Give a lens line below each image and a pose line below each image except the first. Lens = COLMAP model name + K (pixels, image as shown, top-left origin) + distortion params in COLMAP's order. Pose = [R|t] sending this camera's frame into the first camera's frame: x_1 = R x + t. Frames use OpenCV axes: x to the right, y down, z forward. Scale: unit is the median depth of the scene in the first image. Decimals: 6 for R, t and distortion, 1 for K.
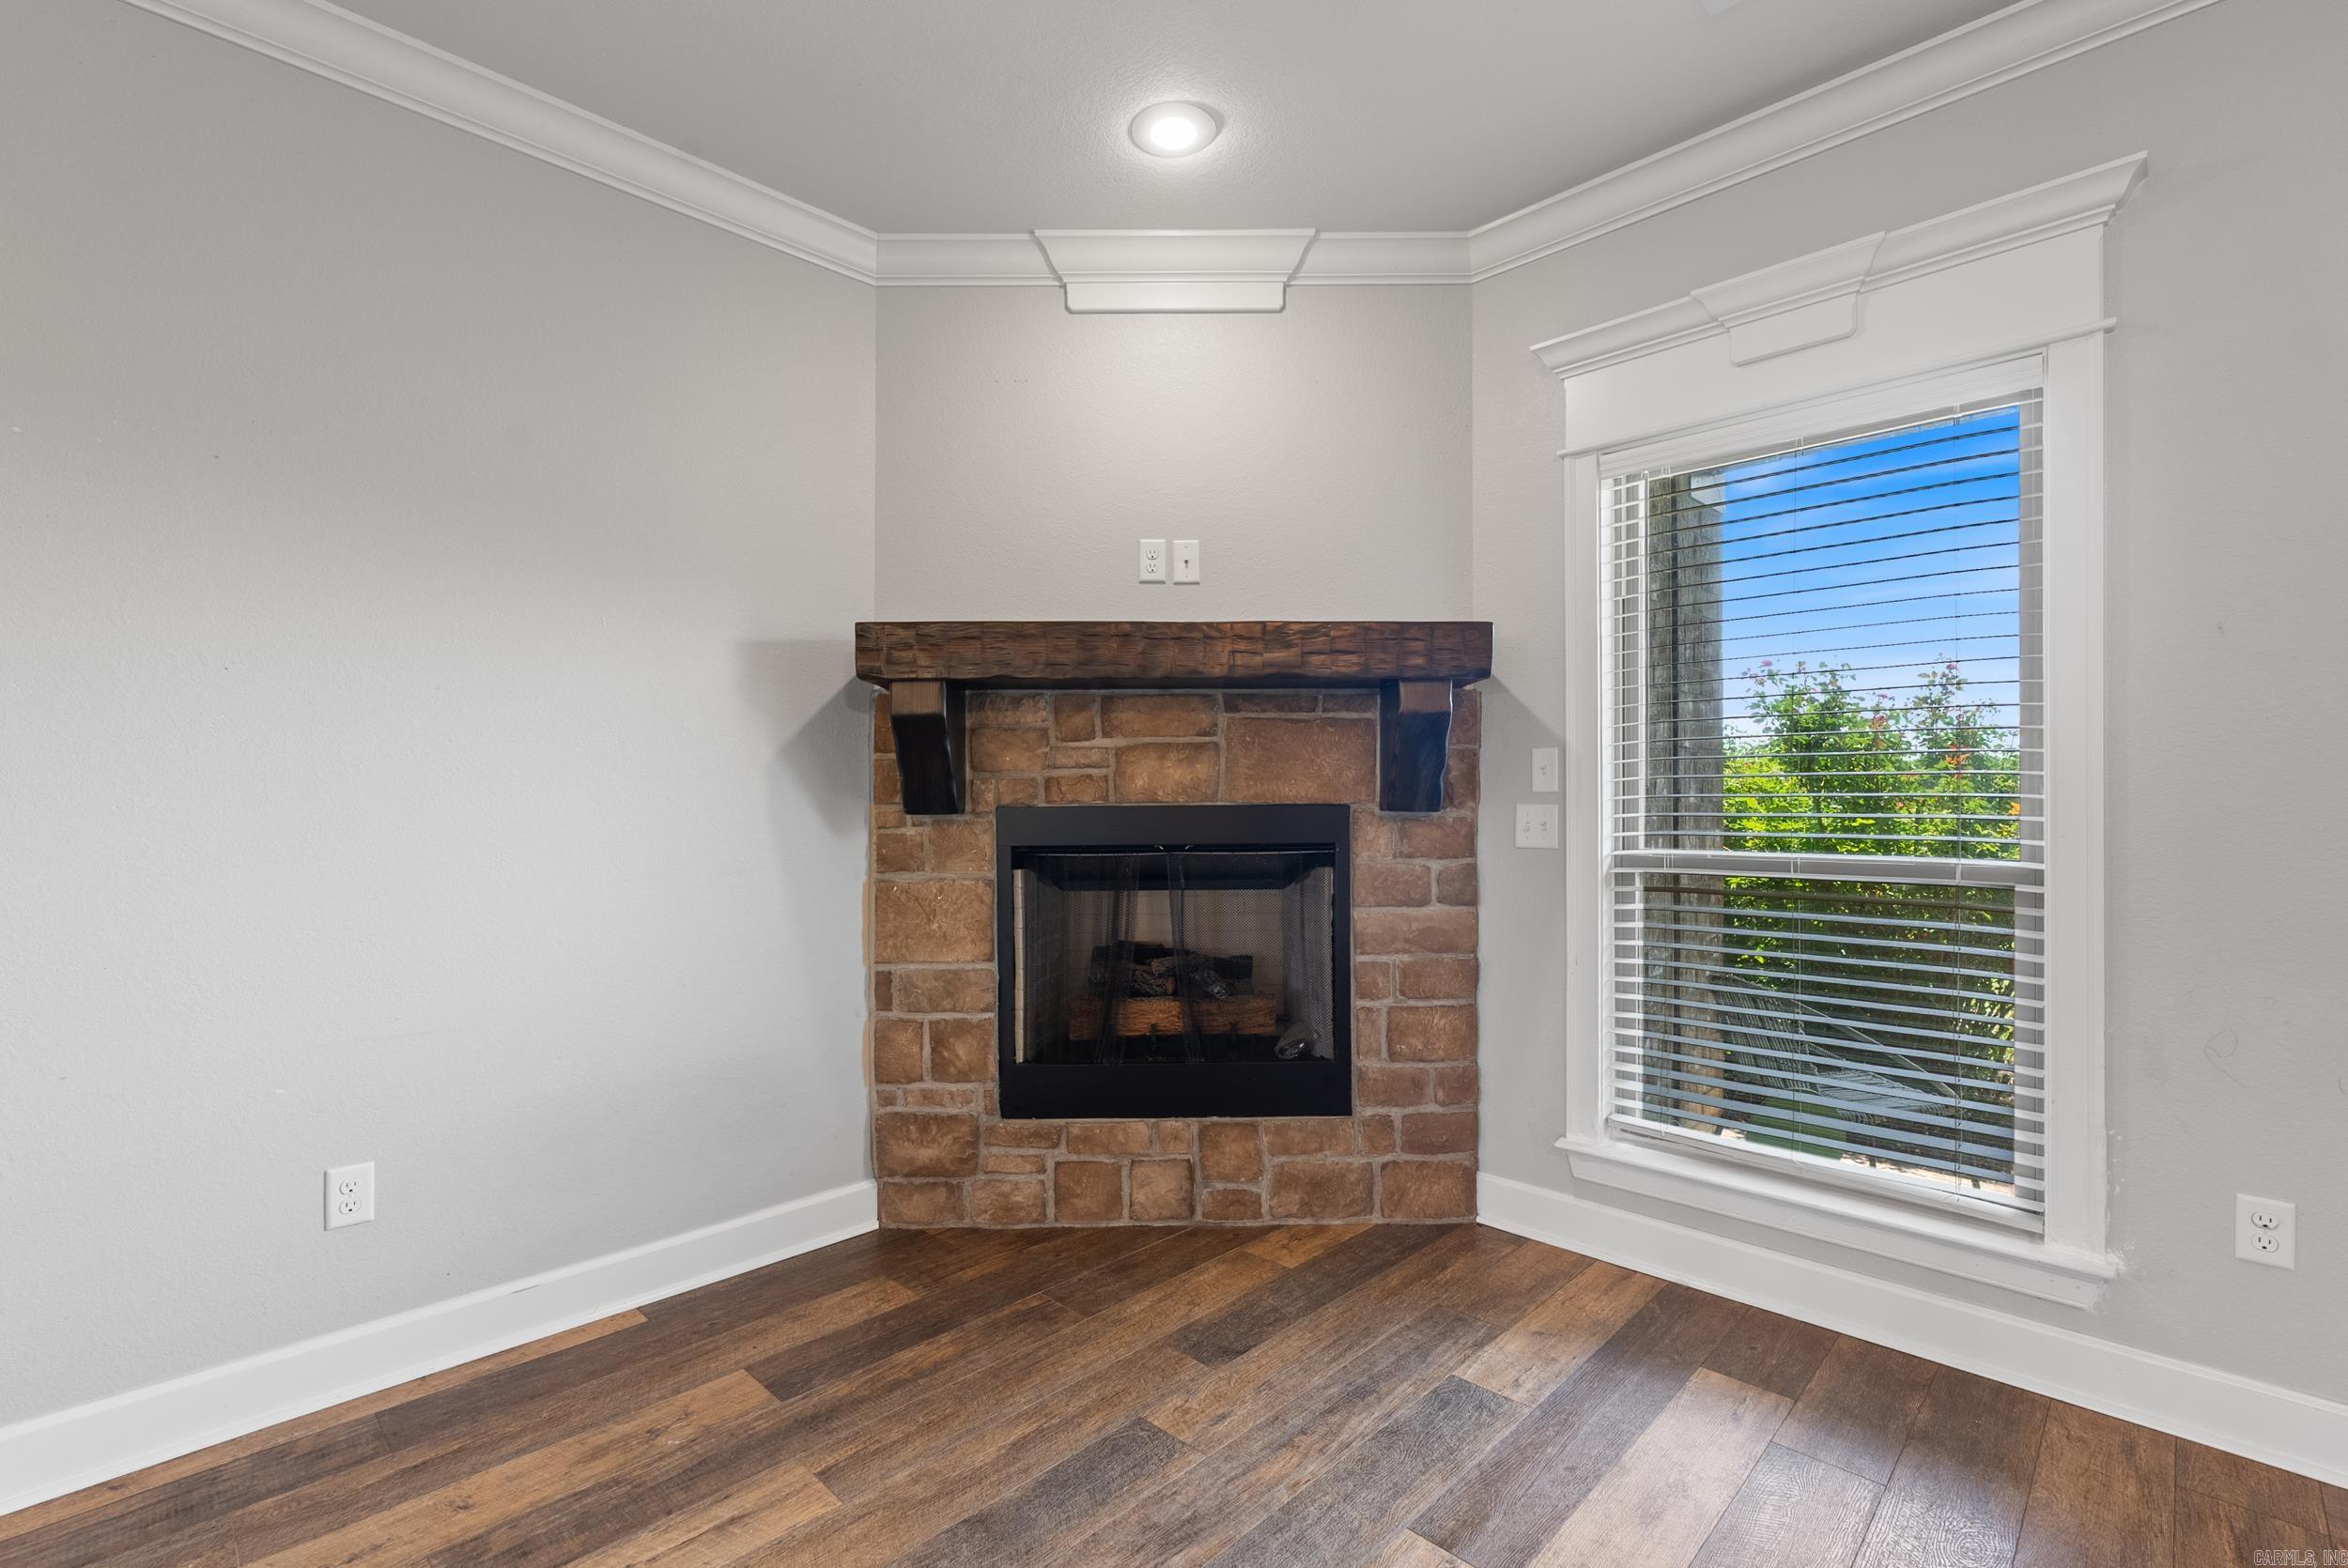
lens RADIAL K [[1043.0, 0, 1180.1], [0, 1043.0, 802.8], [0, 0, 1]] dist [-0.003739, 0.000043]
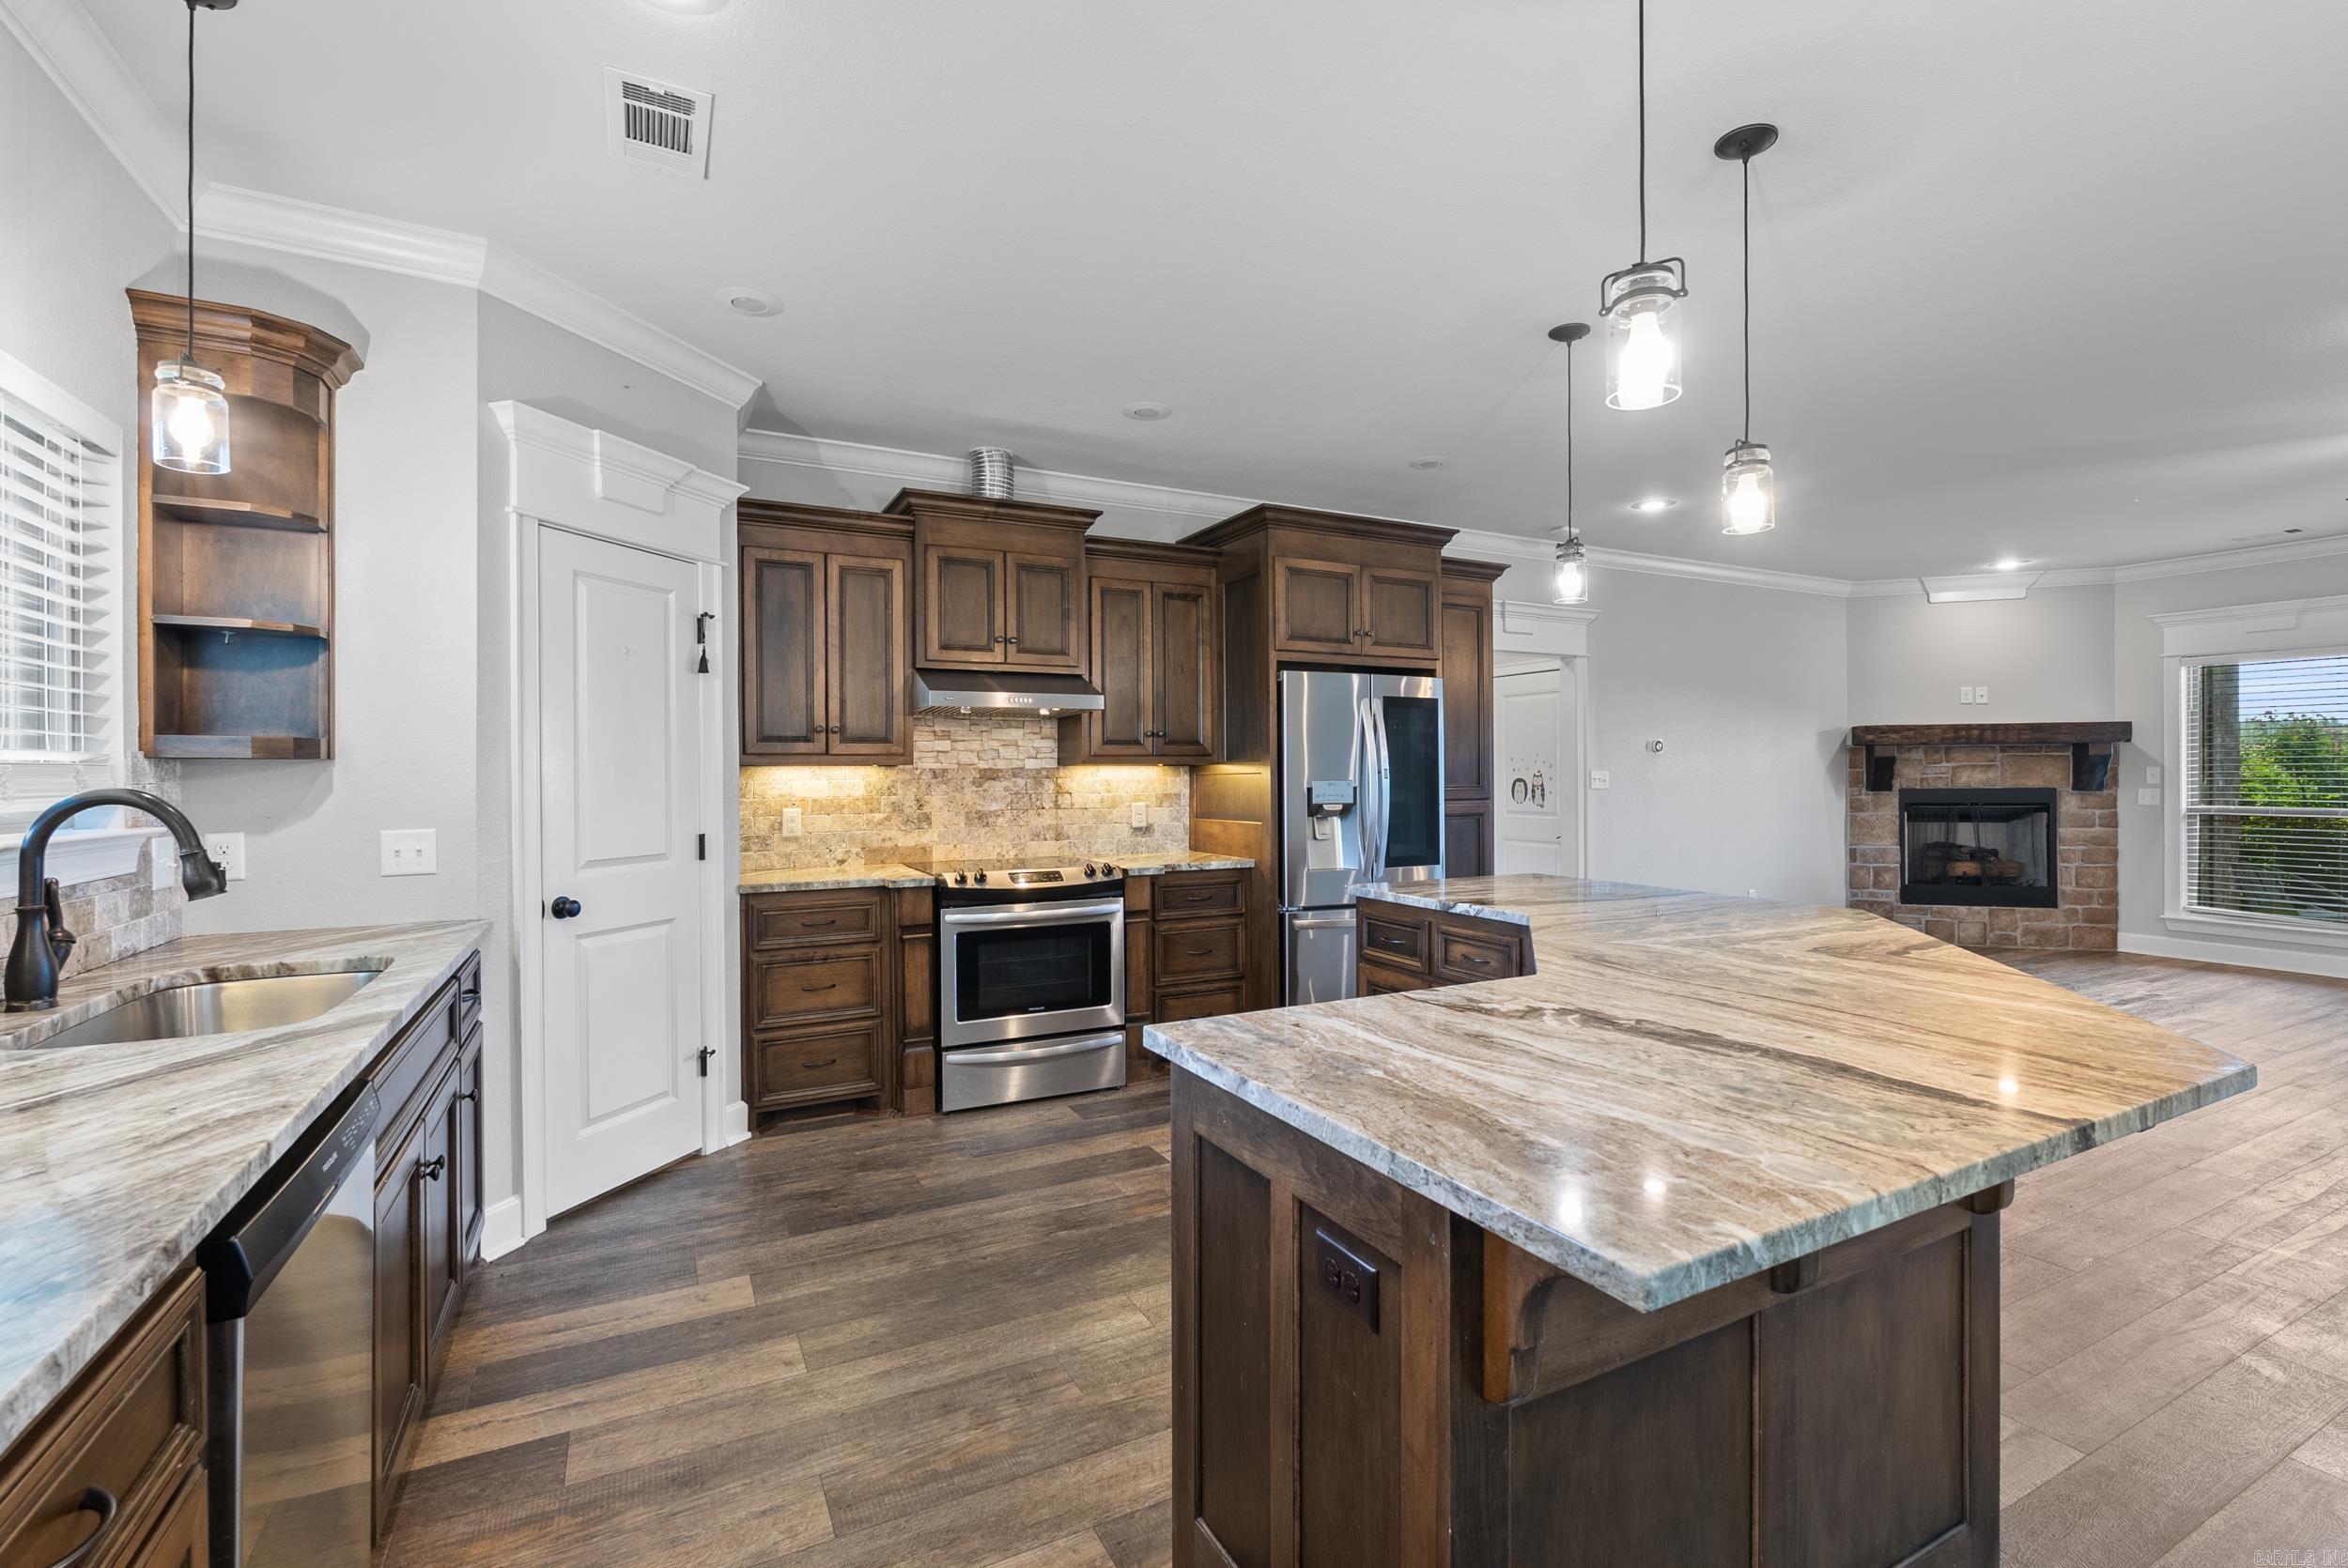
lens RADIAL K [[1038.1, 0, 1177.6], [0, 1038.1, 776.1], [0, 0, 1]] dist [-0.003581, 0.000017]
pose [[0.949510, -0.000190, -0.313736, -1.112920], [0.000545, 0.999999, 0.001044, -0.032263], [0.313736, -0.001163, 0.949510, -2.143891]]
